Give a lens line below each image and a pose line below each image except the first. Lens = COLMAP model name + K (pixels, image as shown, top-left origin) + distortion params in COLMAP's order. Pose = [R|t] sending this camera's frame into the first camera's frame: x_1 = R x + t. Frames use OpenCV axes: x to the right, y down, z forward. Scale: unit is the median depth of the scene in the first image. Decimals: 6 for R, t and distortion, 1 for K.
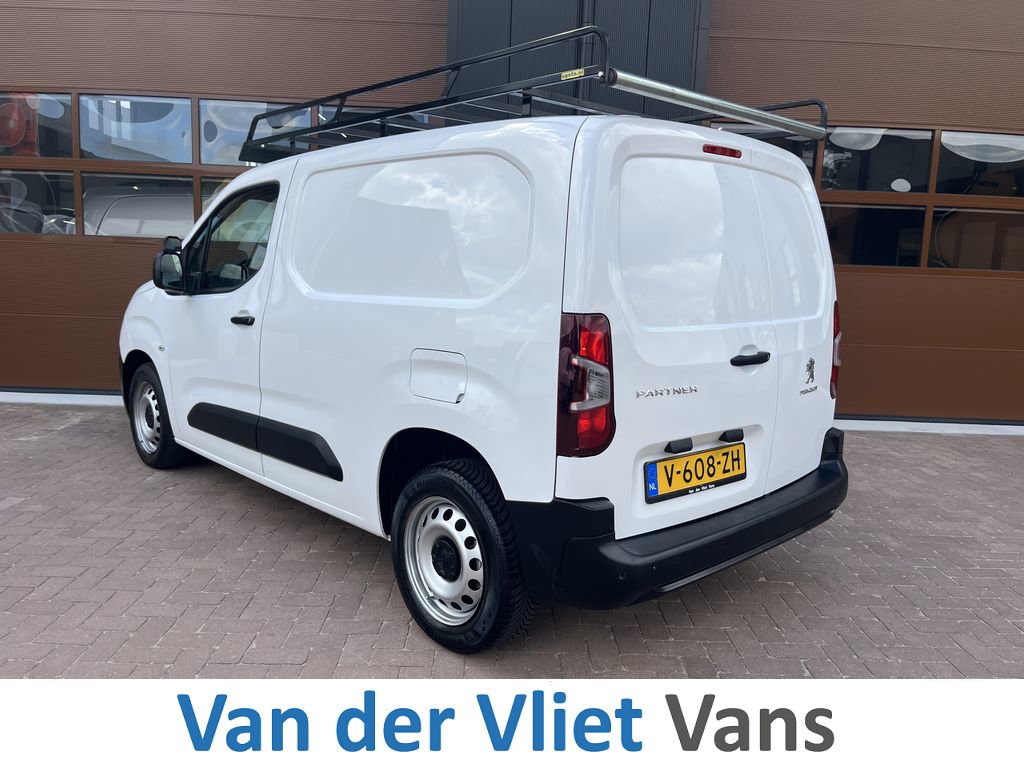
lens RADIAL K [[793.1, 0, 507.2], [0, 793.1, 378.6], [0, 0, 1]] dist [0.068109, -0.091079]
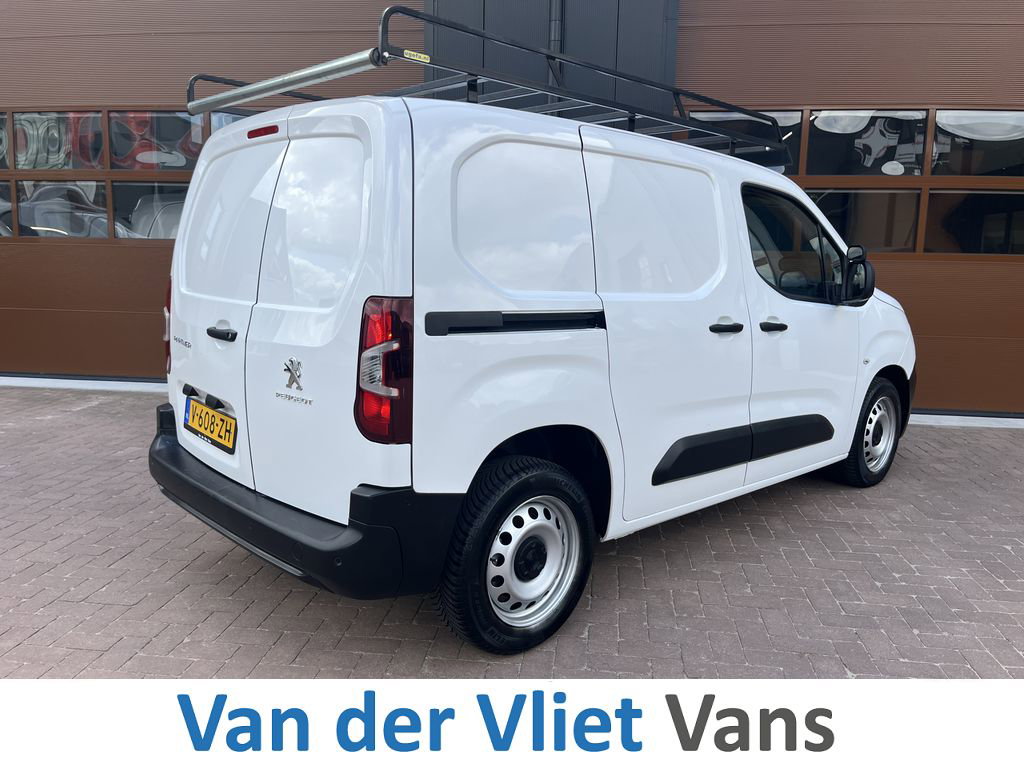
lens RADIAL K [[788.1, 0, 512.0], [0, 788.1, 384.0], [0, 0, 1]] dist [0.078780, -0.113929]
pose [[0.989608, 0.004391, -0.143722, 0.273589], [-0.002977, 0.999945, 0.010051, 0.016748], [0.143758, -0.009518, 0.989567, -0.030083]]
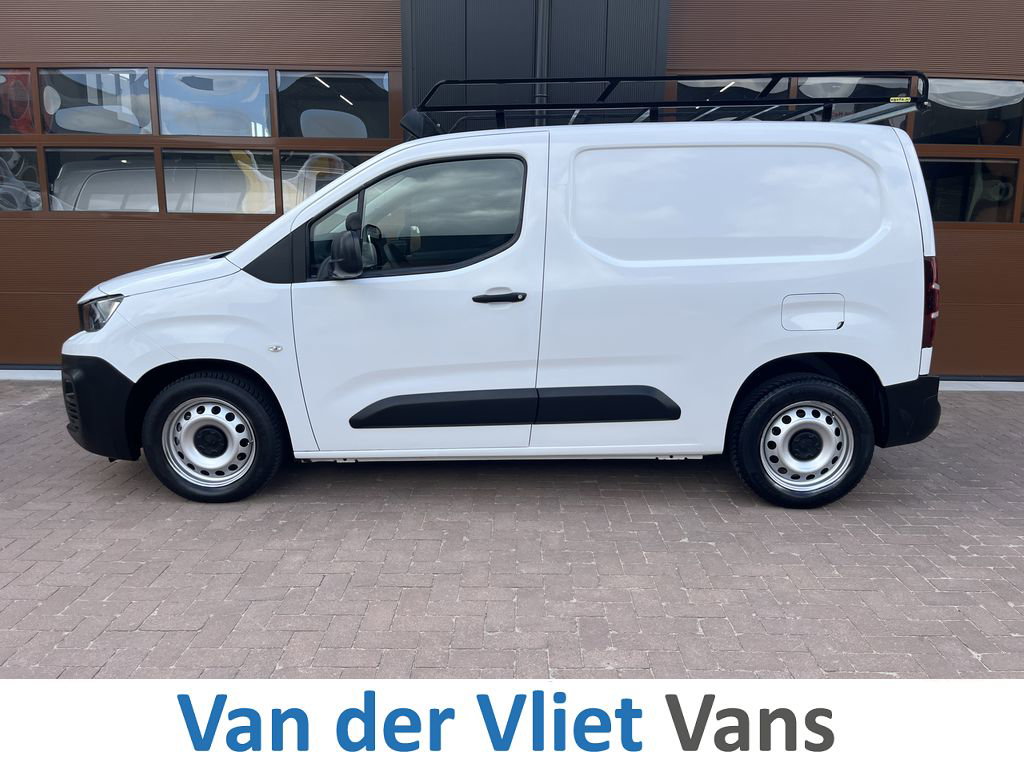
lens RADIAL K [[789.7, 0, 511.7], [0, 789.7, 389.7], [0, 0, 1]] dist [0.083327, -0.121640]
pose [[0.999421, -0.020717, -0.026997, 0.108719], [0.022189, 0.998217, 0.055419, 0.002140], [0.025801, -0.055986, 0.998098, 0.007512]]
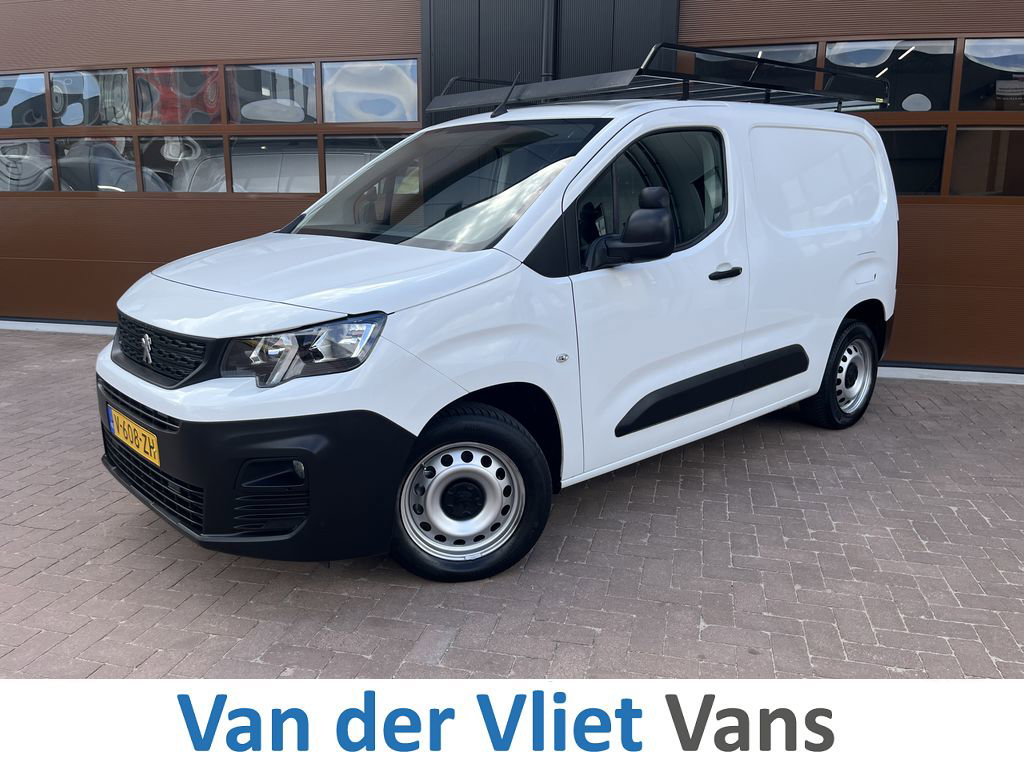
lens RADIAL K [[793.1, 0, 507.2], [0, 793.1, 378.6], [0, 0, 1]] dist [0.068109, -0.091079]
pose [[0.964134, 0.027283, -0.264011, 0.458931], [-0.010498, 0.997844, 0.064780, 0.019412], [0.265209, -0.059685, 0.962342, -0.004645]]
